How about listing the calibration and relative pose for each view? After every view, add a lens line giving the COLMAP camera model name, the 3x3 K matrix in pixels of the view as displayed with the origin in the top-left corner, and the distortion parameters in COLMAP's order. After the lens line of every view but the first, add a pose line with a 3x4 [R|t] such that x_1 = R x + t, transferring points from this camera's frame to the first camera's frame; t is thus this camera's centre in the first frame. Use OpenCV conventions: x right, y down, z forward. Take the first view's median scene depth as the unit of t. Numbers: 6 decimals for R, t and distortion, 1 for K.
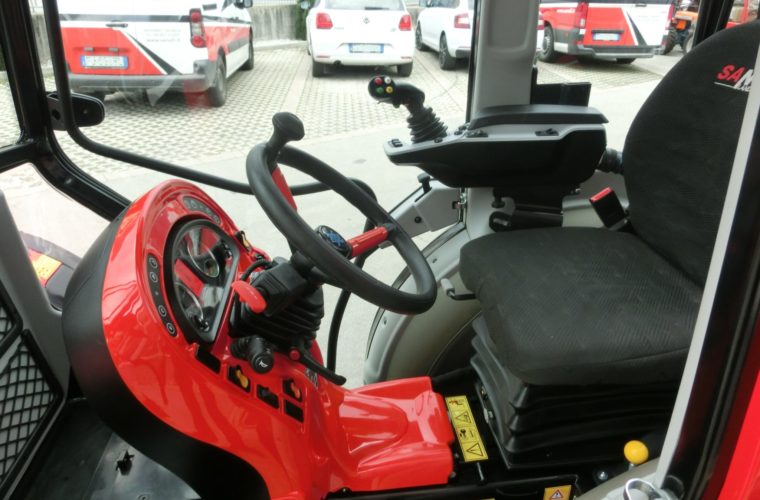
lens RADIAL K [[537.0, 0, 380.2], [0, 537.0, 250.2], [0, 0, 1]] dist [-0.024343, 0.005620]
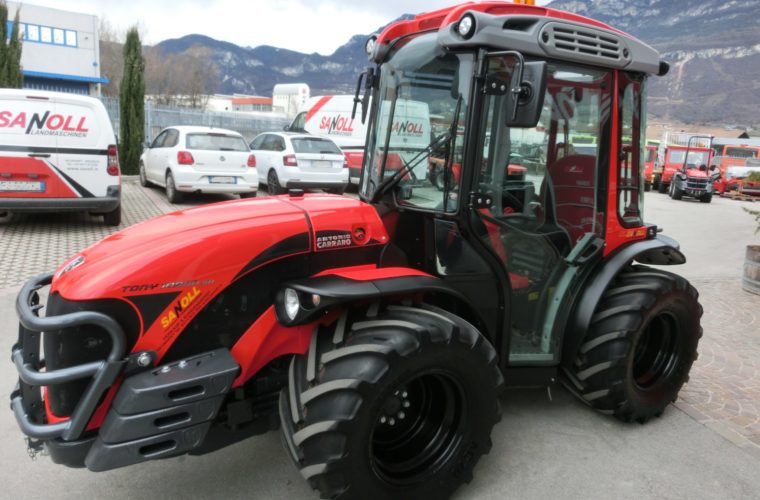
lens RADIAL K [[537.0, 0, 380.8], [0, 537.0, 246.8], [0, 0, 1]] dist [-0.024343, 0.005620]
pose [[0.903957, -0.046466, 0.425090, -0.311614], [0.151290, 0.964537, -0.216285, 0.118537], [-0.399966, 0.259824, 0.878931, -0.235723]]
